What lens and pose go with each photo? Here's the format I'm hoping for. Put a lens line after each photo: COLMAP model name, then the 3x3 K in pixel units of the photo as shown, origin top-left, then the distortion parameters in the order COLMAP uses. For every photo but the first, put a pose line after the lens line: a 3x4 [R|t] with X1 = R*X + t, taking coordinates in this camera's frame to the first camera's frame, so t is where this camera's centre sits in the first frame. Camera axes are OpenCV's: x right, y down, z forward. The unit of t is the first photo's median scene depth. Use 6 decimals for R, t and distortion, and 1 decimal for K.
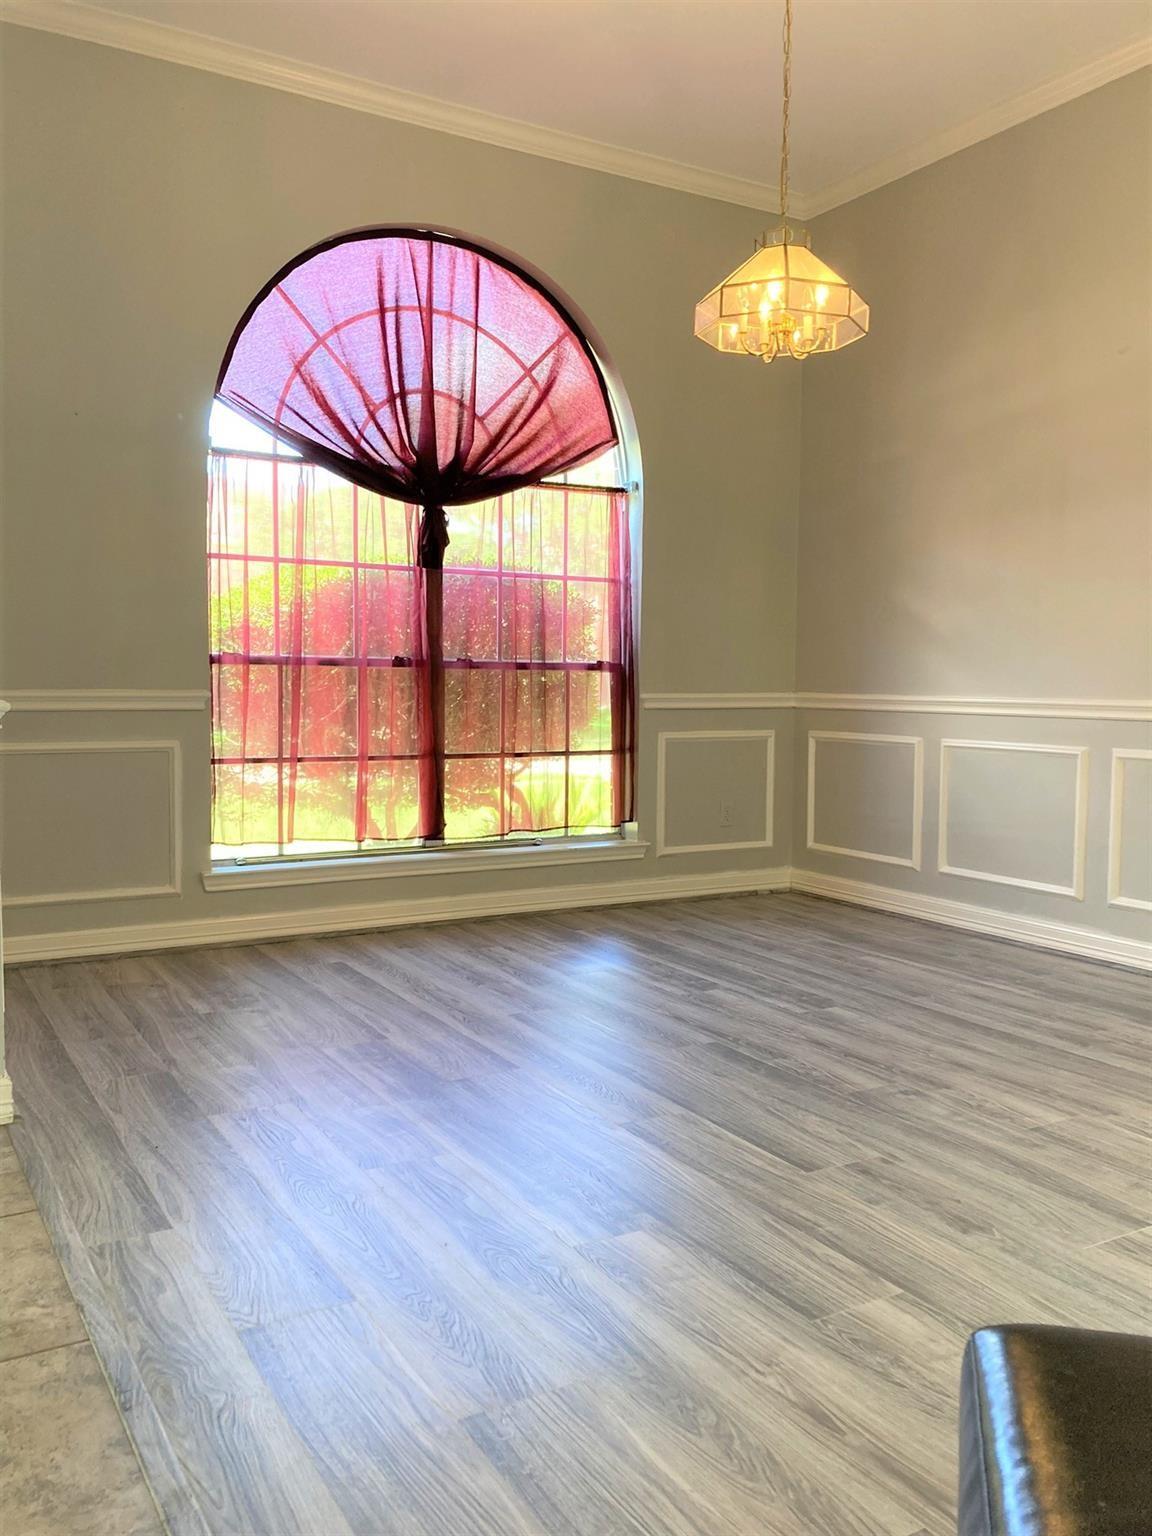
lens RADIAL K [[1276.3, 0, 578.8], [0, 1276.3, 764.8], [0, 0, 1]] dist [0.004102, 0.003739]
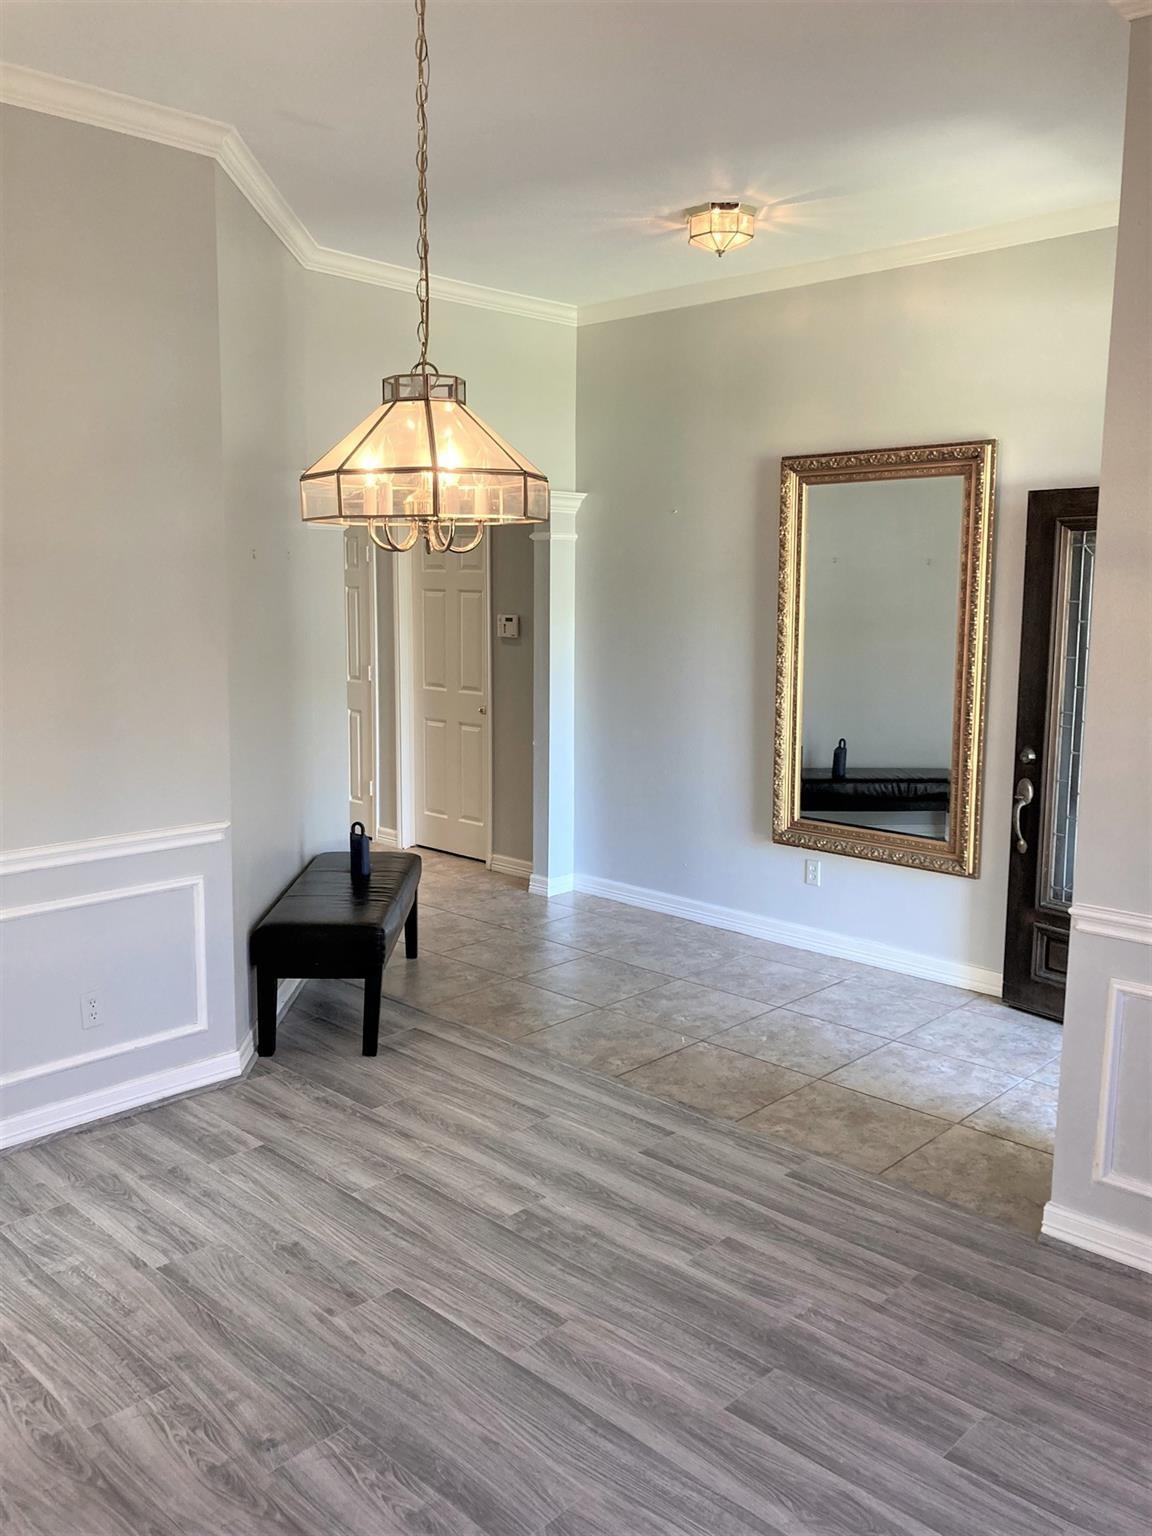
lens RADIAL K [[1276.3, 0, 575.6], [0, 1276.3, 769.0], [0, 0, 1]] dist [0.004102, 0.003739]
pose [[-0.963789, 0.025326, -0.265460, 0.328809], [-0.033280, 0.976273, 0.213970, -0.442323], [0.264580, 0.215056, -0.940079, 2.101084]]
